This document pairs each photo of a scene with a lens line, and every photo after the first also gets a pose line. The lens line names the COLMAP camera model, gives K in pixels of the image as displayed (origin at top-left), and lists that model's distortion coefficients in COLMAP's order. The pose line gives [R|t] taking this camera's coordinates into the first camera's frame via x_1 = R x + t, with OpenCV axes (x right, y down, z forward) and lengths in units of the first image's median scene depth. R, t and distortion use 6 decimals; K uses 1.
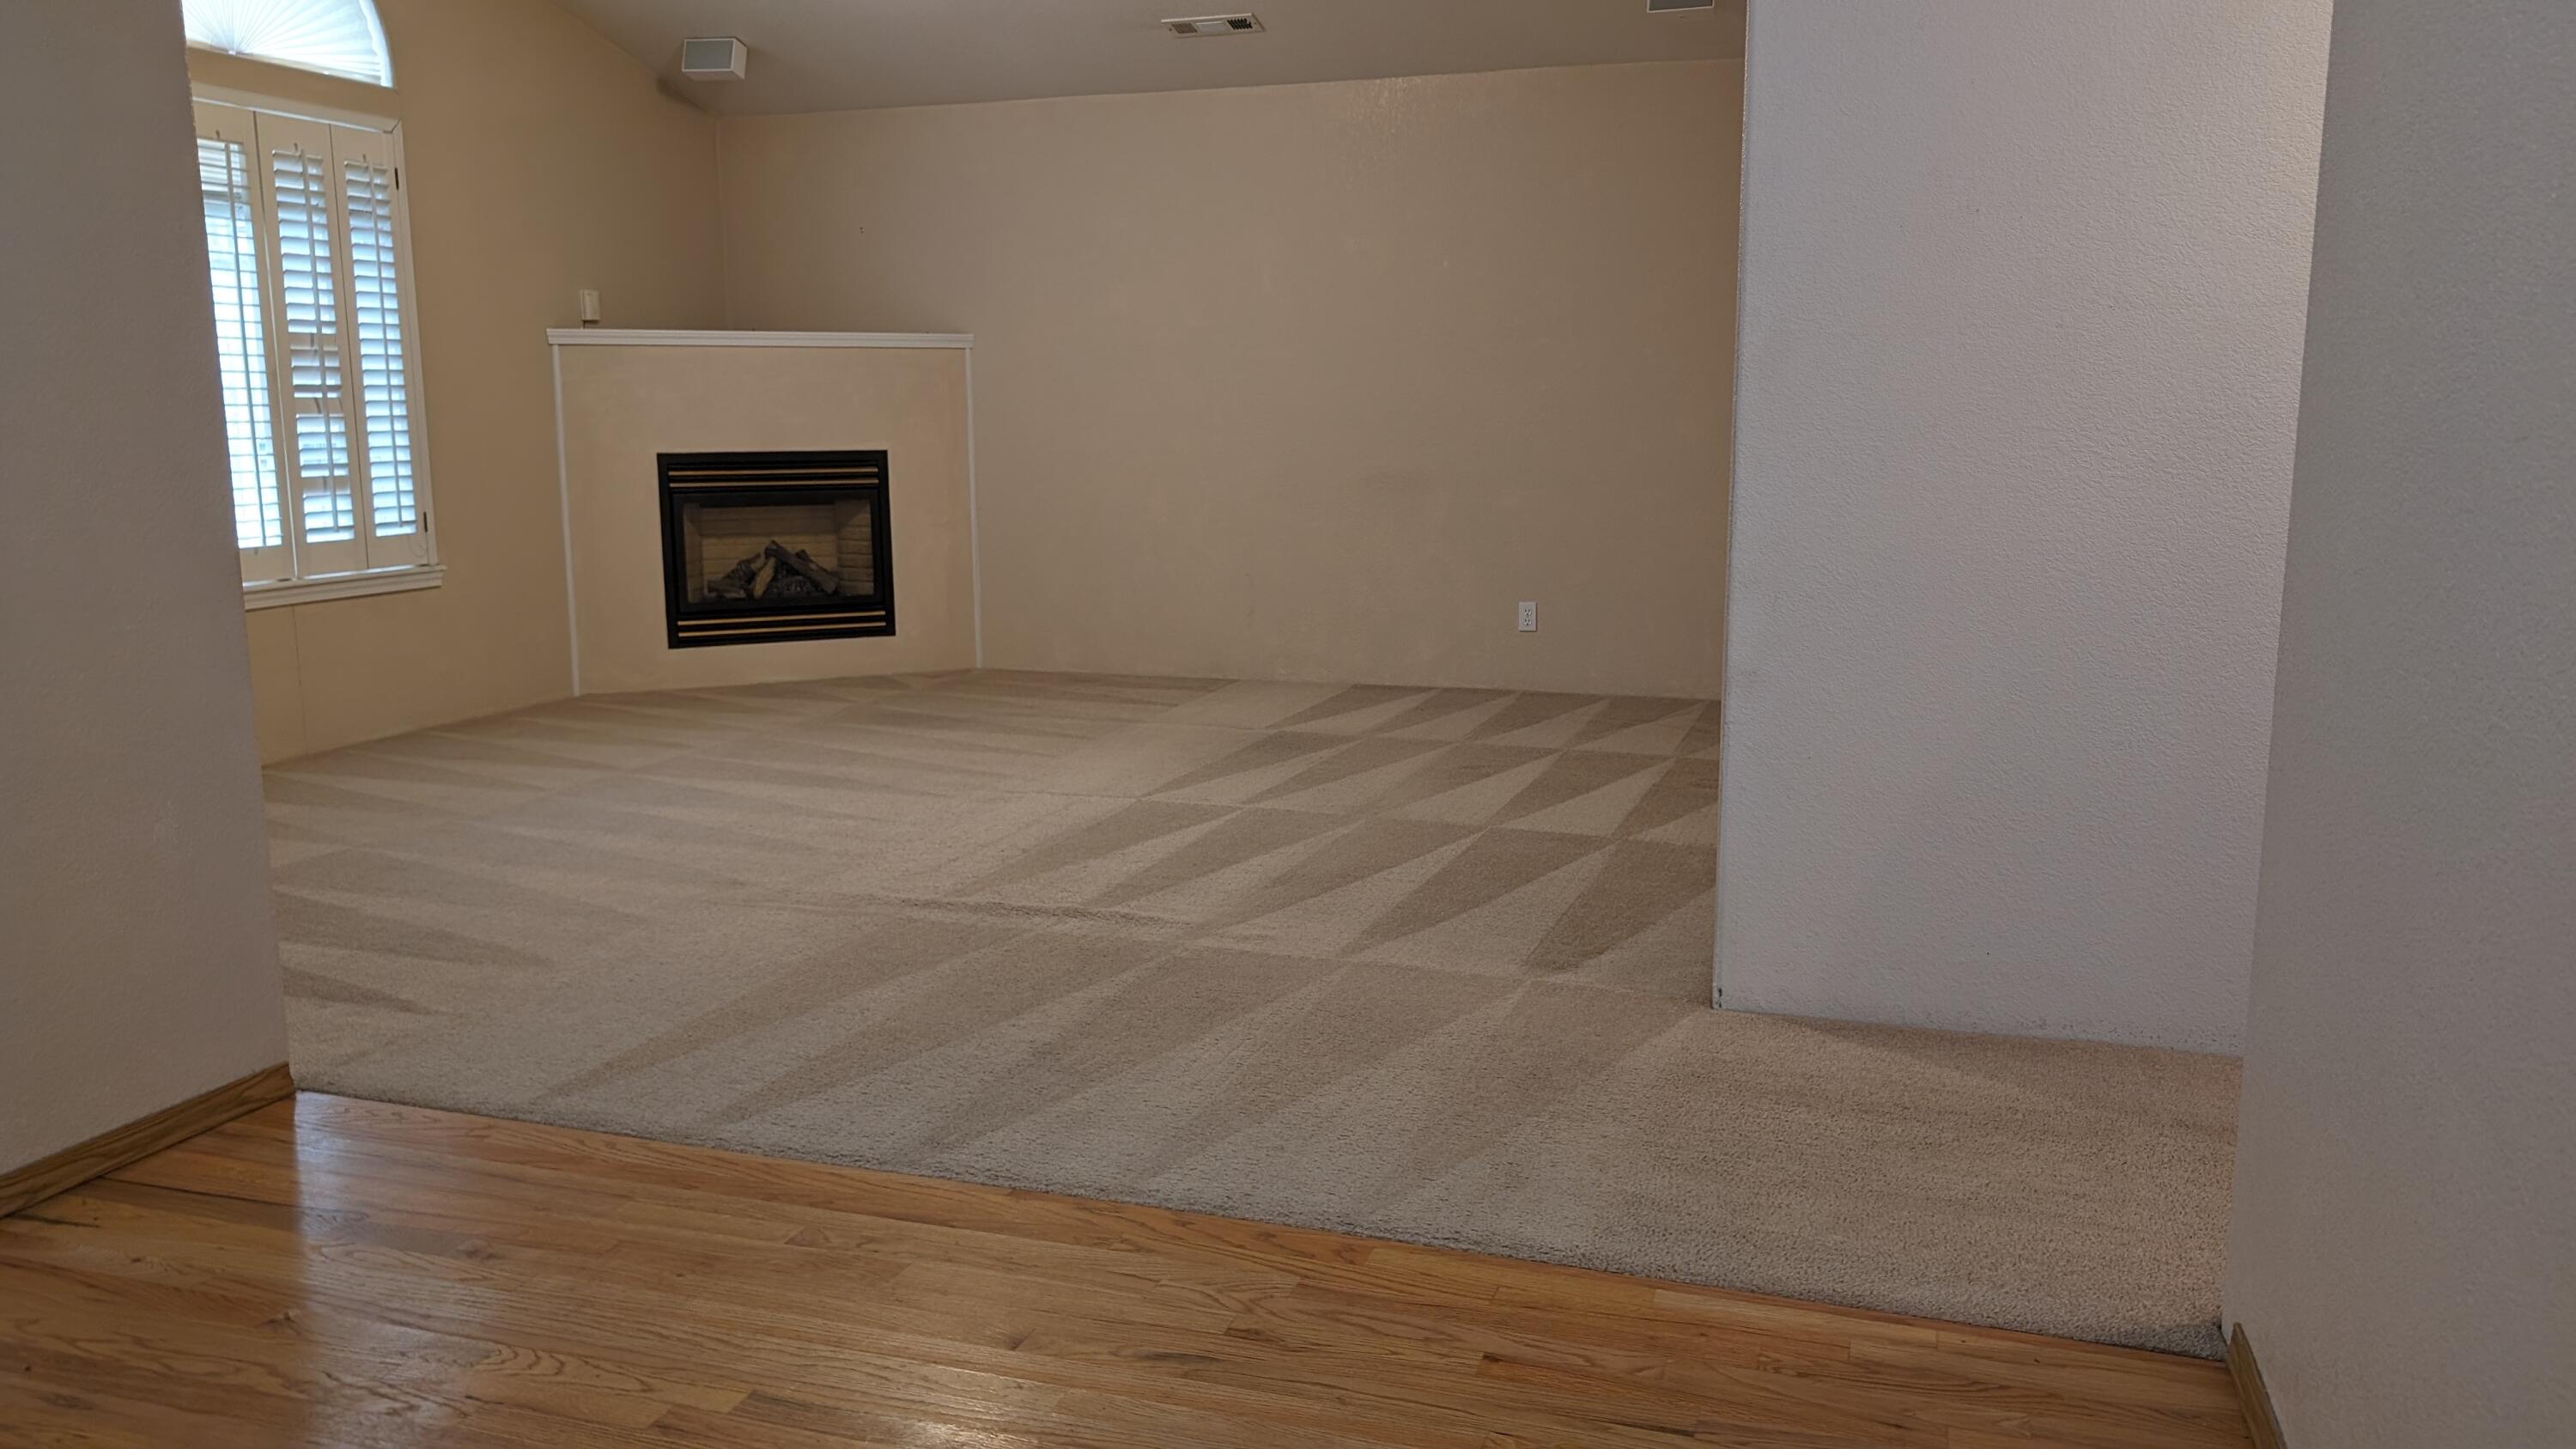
lens RADIAL K [[1862.3, 0, 1293.7], [0, 1862.3, 740.4], [0, 0, 1]] dist [0.023206, -0.046844]
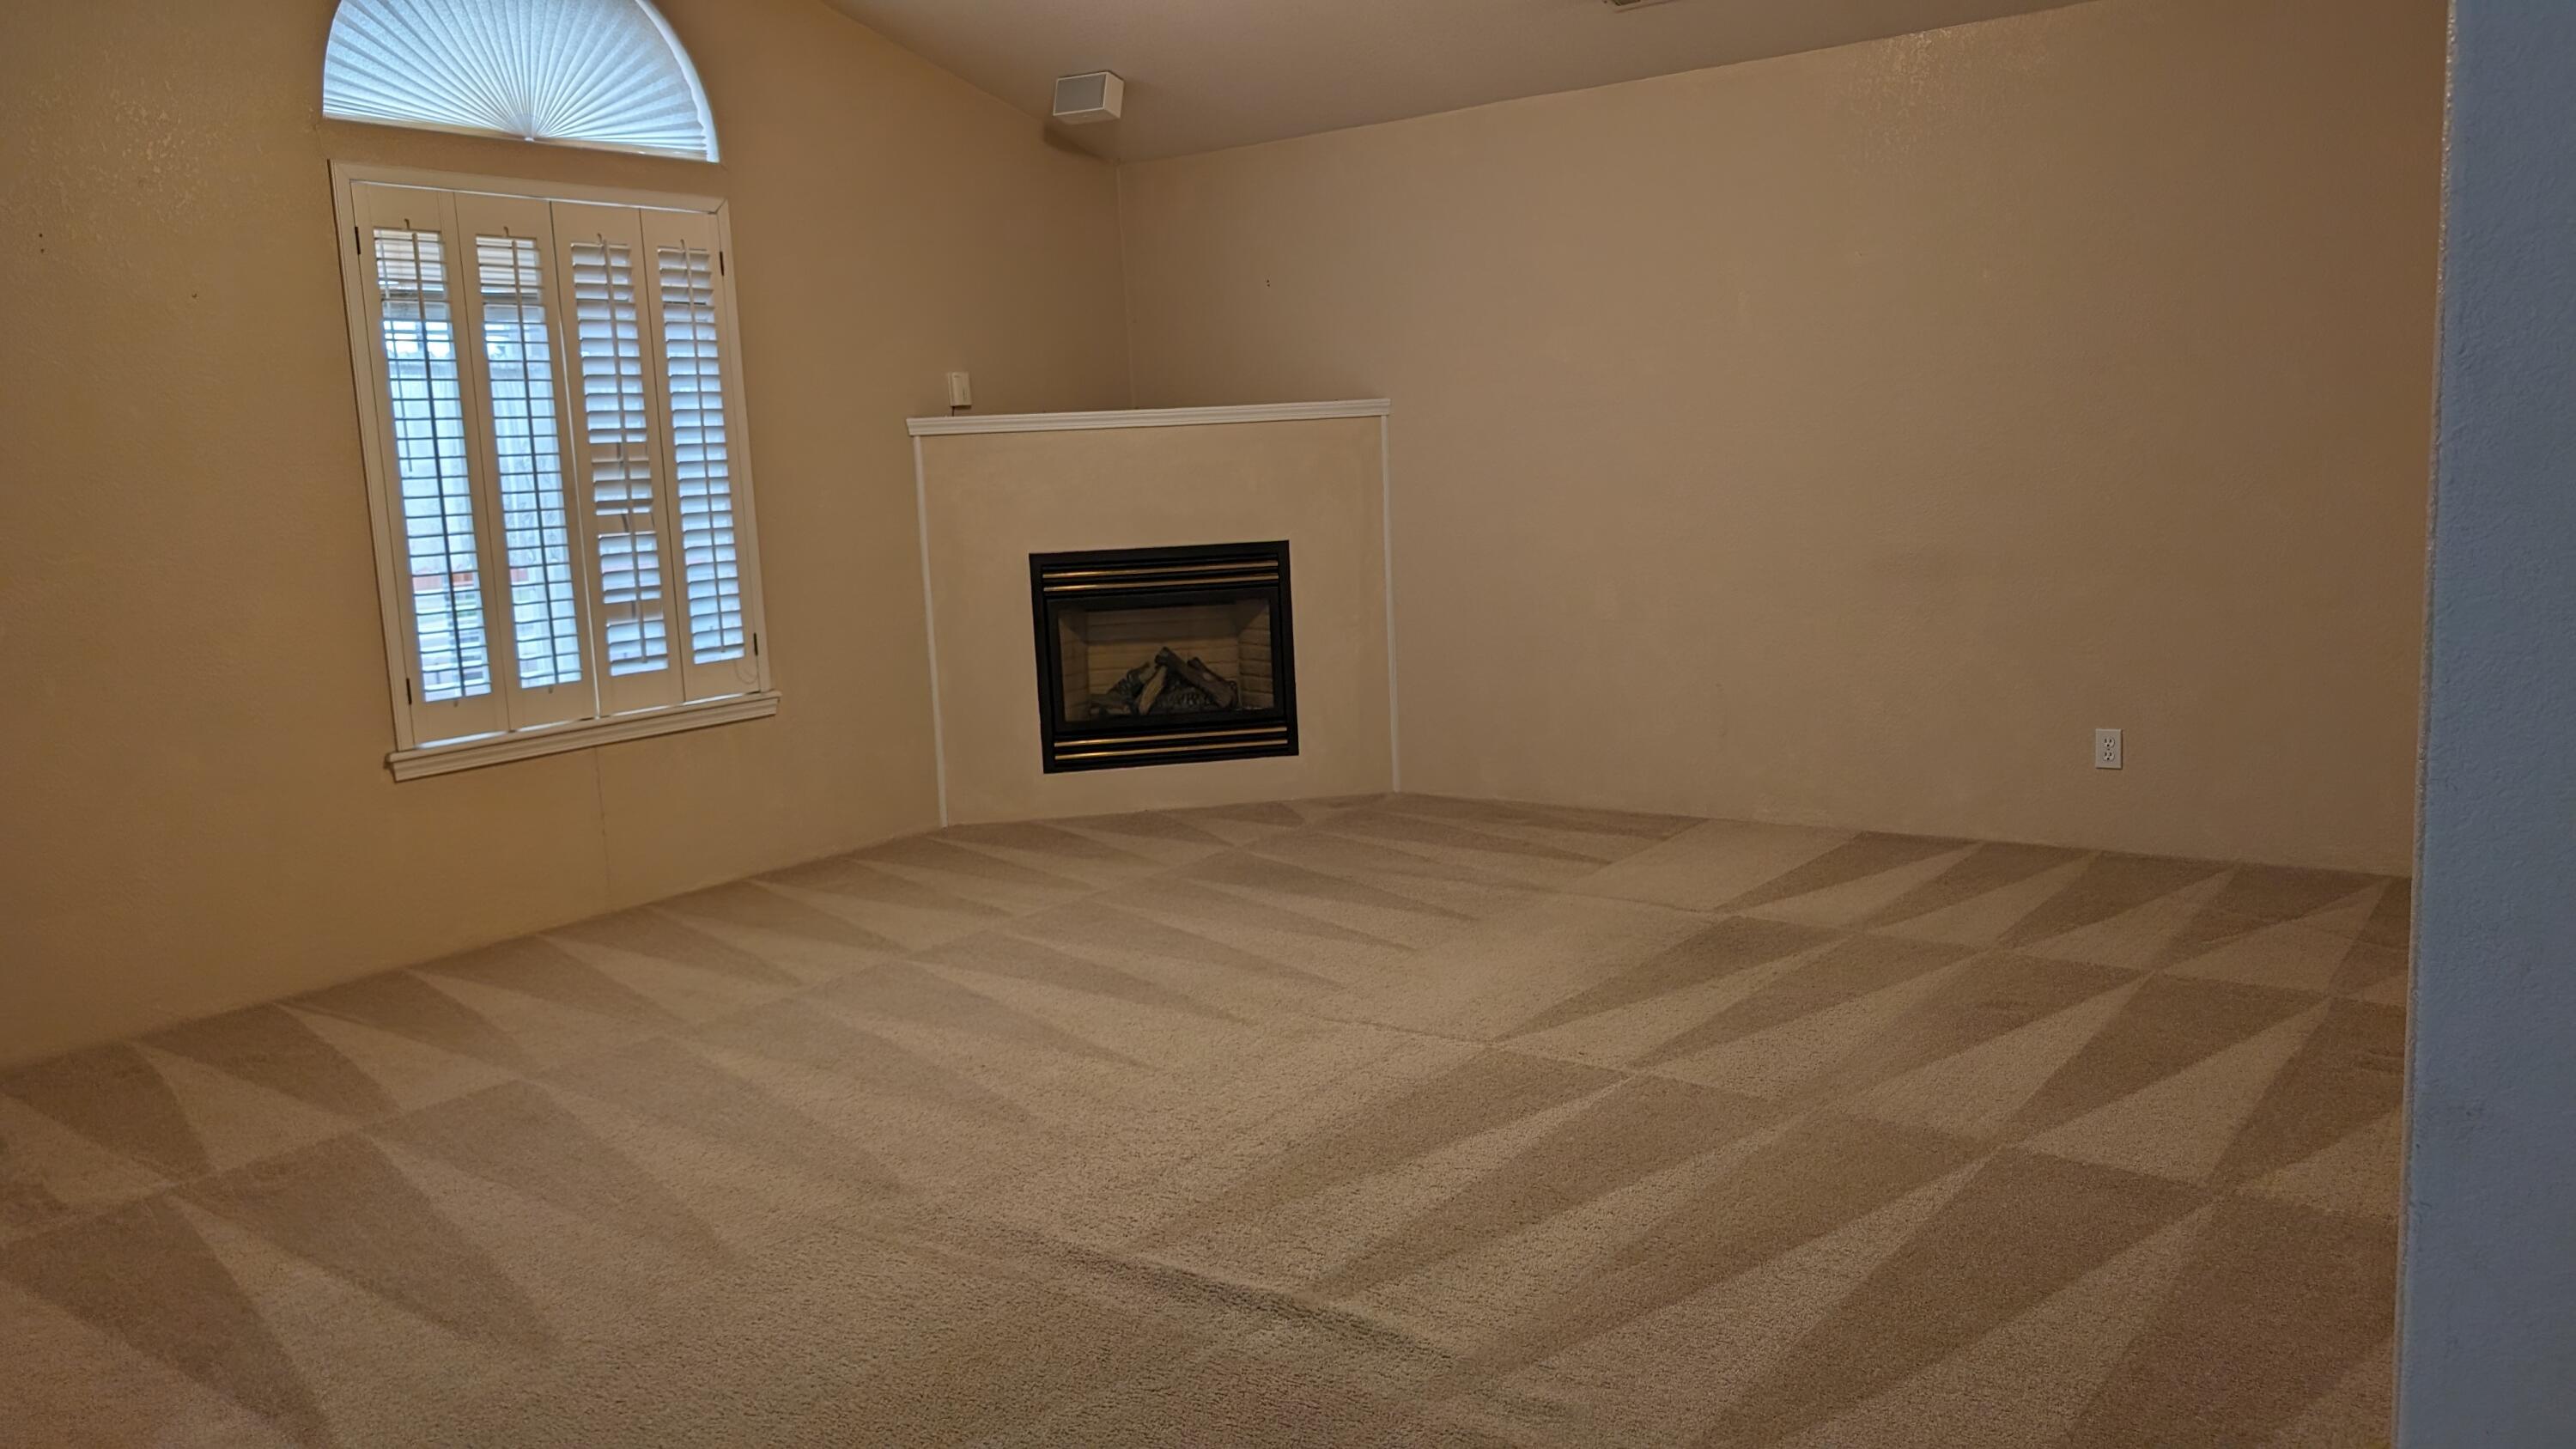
lens RADIAL K [[1862.3, 0, 1288.6], [0, 1862.3, 725.0], [0, 0, 1]] dist [0.023206, -0.046844]
pose [[0.950207, 0.005644, -0.311567, 0.061363], [-0.013017, 0.999682, -0.021588, -0.070359], [0.311346, 0.024569, 0.949979, 0.262332]]
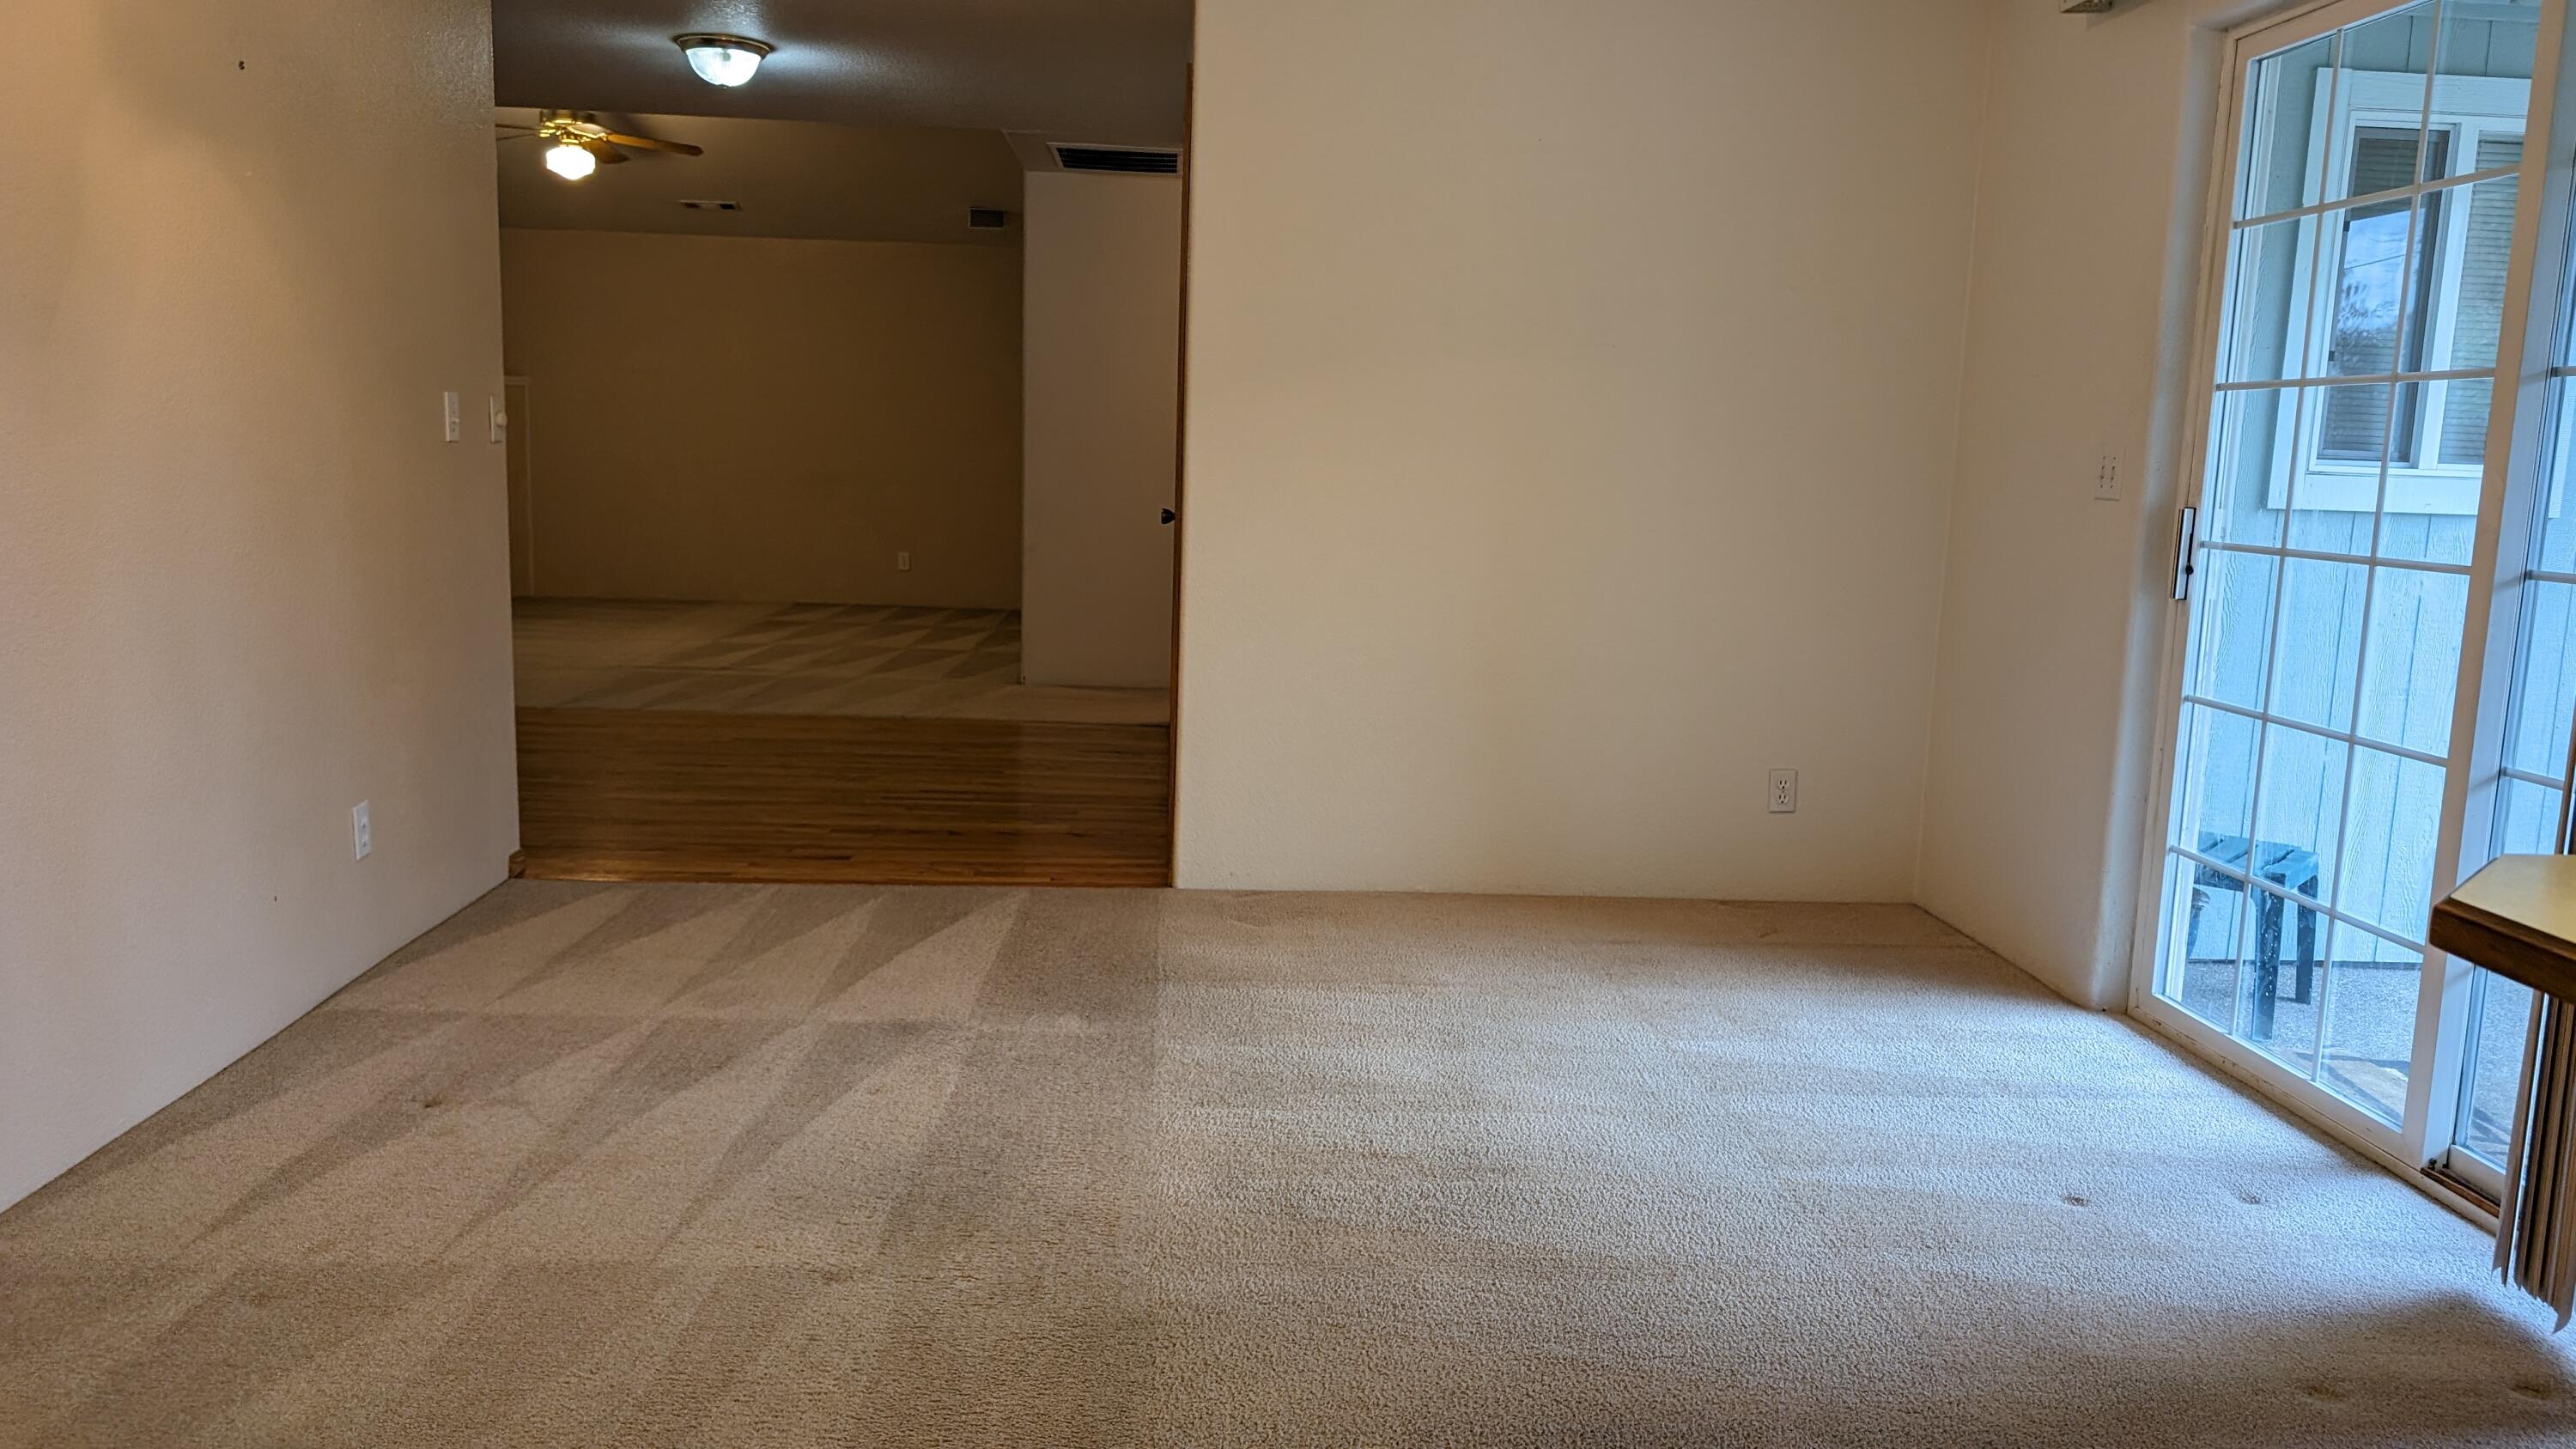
lens RADIAL K [[1862.3, 0, 1291.8], [0, 1862.3, 723.1], [0, 0, 1]] dist [0.023206, -0.046844]
pose [[0.930228, -0.021458, 0.366355, -0.212368], [0.029744, 0.999413, -0.016985, 0.149521], [-0.365776, 0.026697, 0.930320, -0.872707]]
